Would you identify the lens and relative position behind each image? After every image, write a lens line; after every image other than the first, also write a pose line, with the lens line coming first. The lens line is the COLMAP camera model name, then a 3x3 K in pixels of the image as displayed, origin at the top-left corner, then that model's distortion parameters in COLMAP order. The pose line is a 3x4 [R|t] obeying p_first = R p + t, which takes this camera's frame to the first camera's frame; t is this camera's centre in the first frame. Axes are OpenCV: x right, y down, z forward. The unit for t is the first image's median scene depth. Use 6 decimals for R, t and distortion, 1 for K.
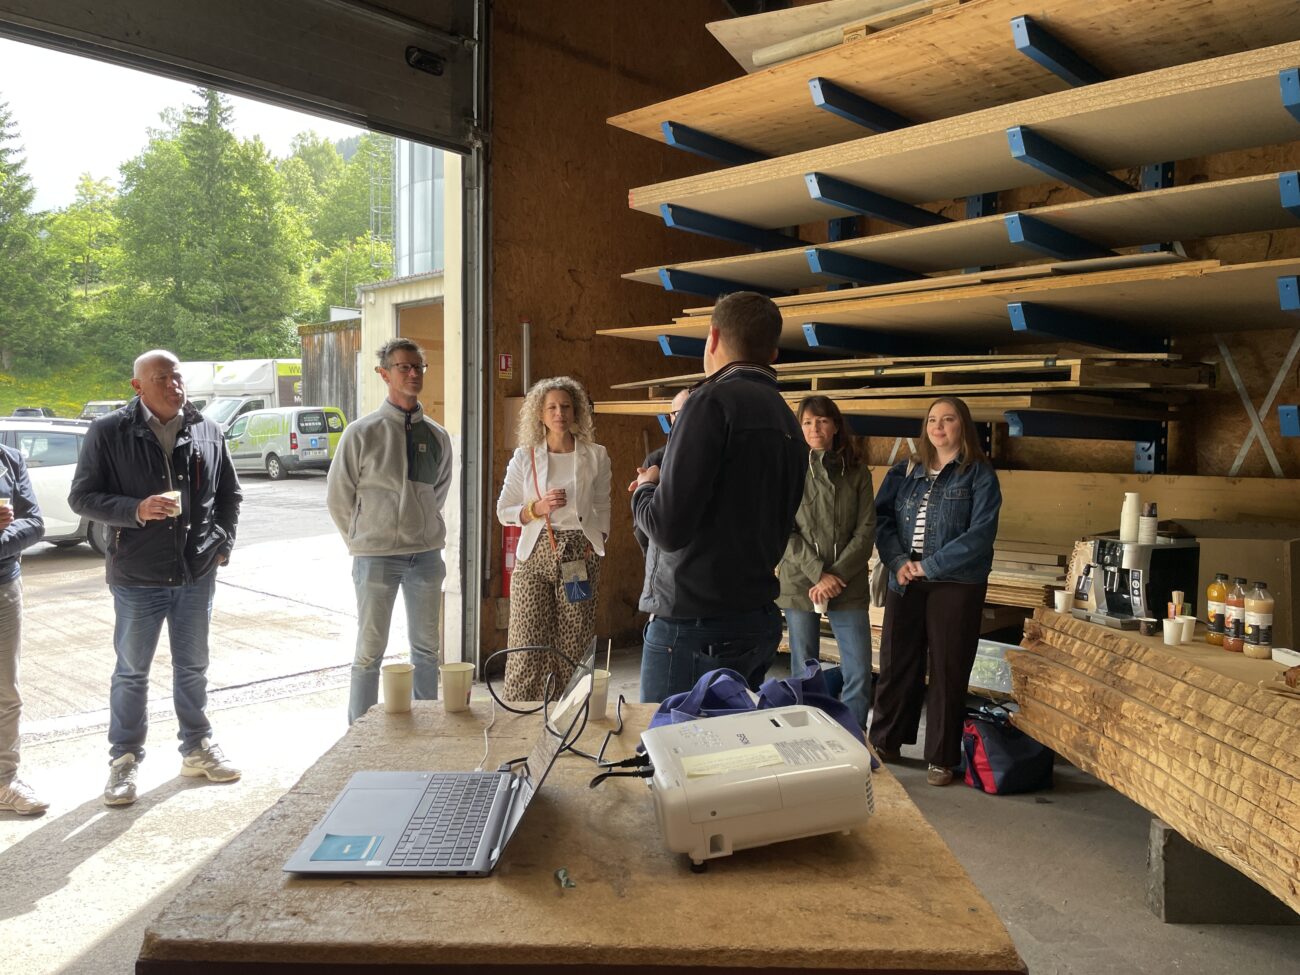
lens RADIAL K [[990.4, 0, 633.2], [0, 990.4, 480.6], [0, 0, 1]] dist [0.105608, -0.140155]
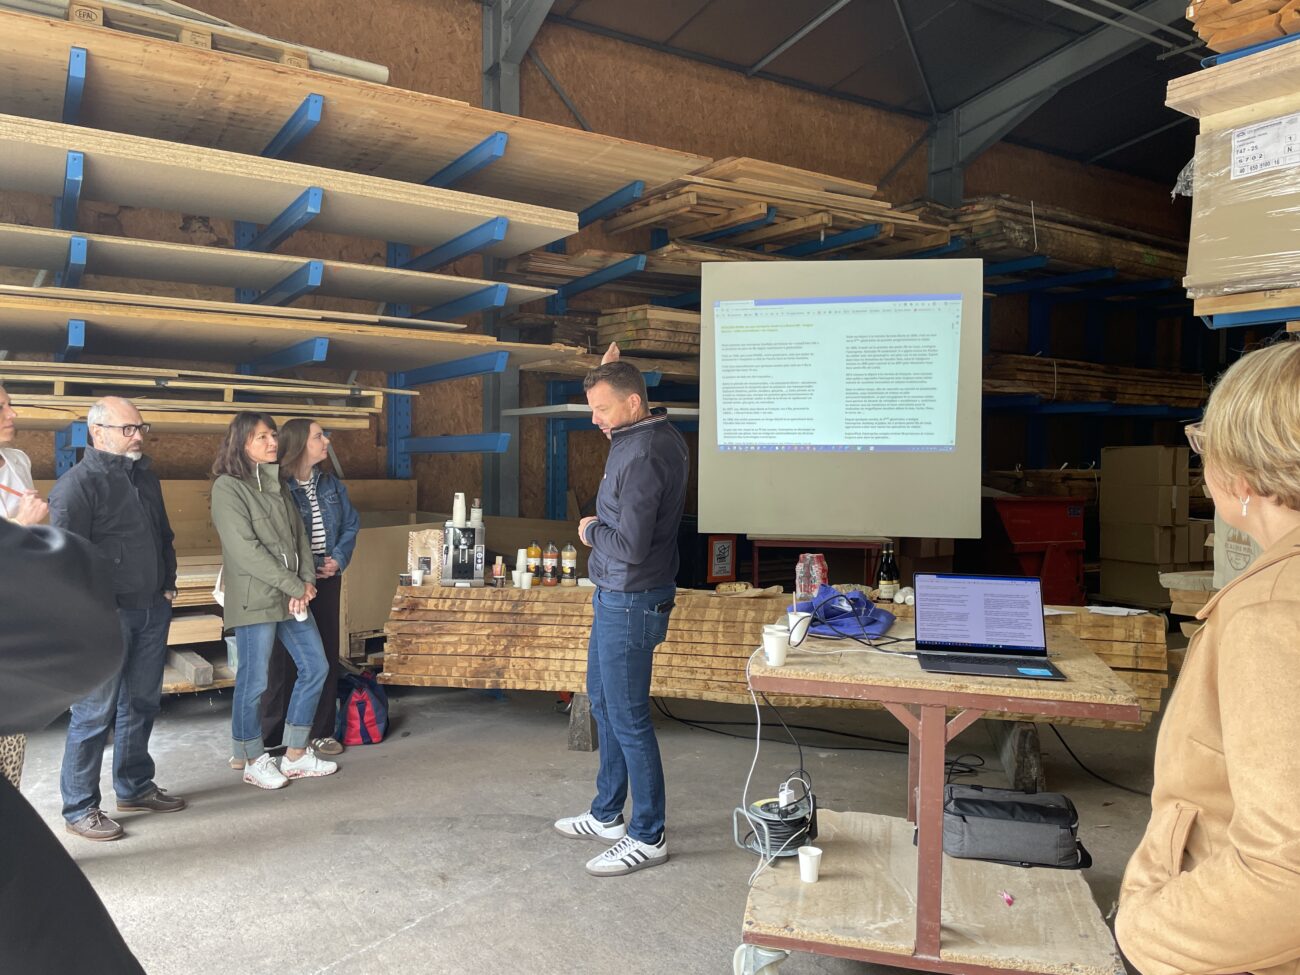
lens RADIAL K [[990.4, 0, 633.2], [0, 990.4, 480.6], [0, 0, 1]] dist [0.105608, -0.140155]
pose [[0.249181, -0.032668, 0.967906, -0.113345], [0.031982, 0.999163, 0.025489, -0.004560], [-0.967929, 0.024604, 0.250017, 0.058831]]
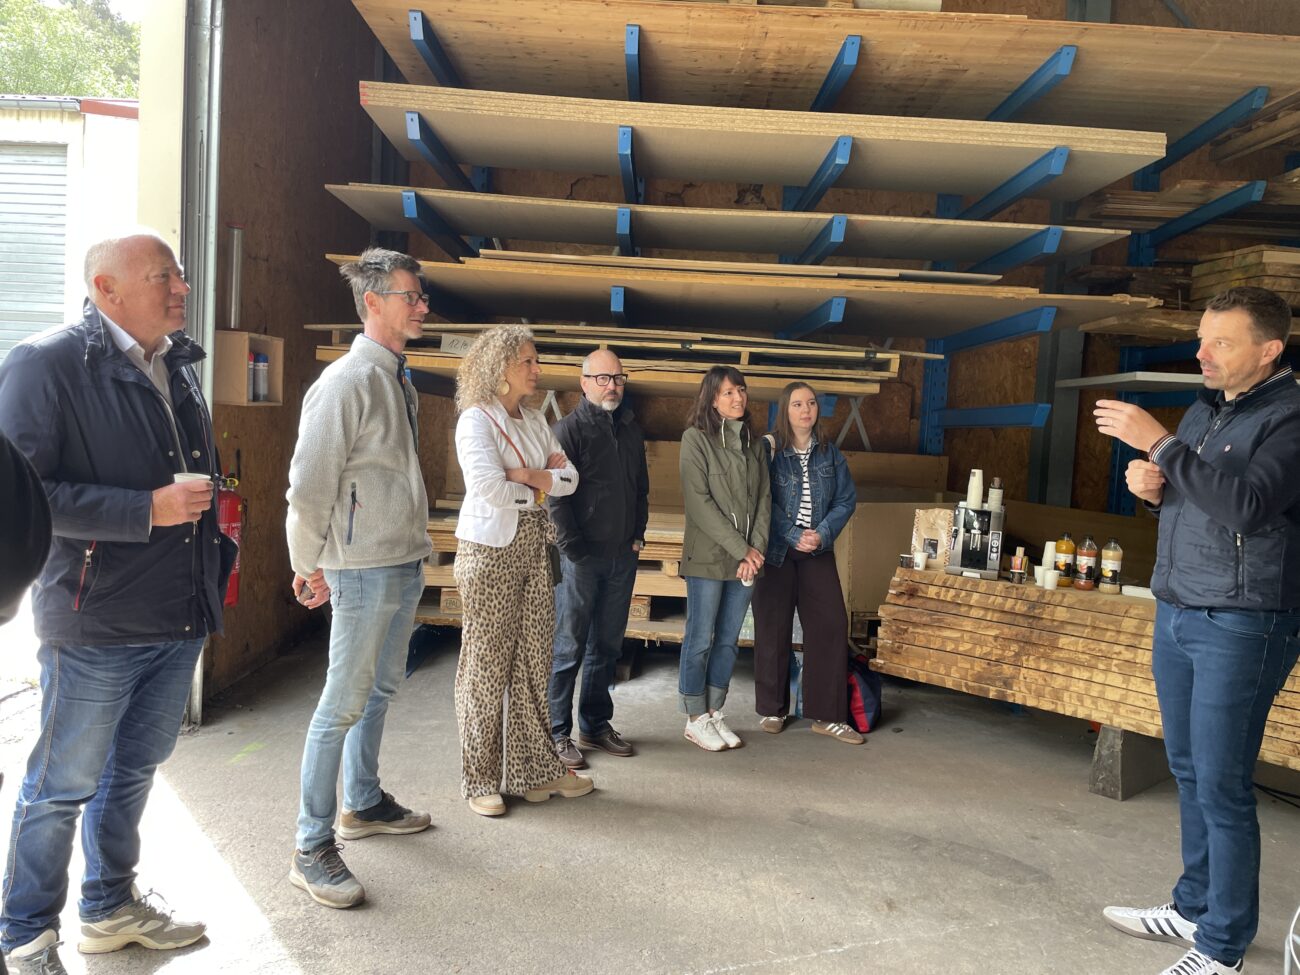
lens RADIAL K [[990.4, 0, 633.2], [0, 990.4, 480.6], [0, 0, 1]] dist [0.105608, -0.140155]
pose [[0.729007, -0.012578, 0.684390, -0.092821], [-0.018831, 0.999084, 0.038420, -0.001843], [-0.684247, -0.040896, 0.728103, 0.056100]]
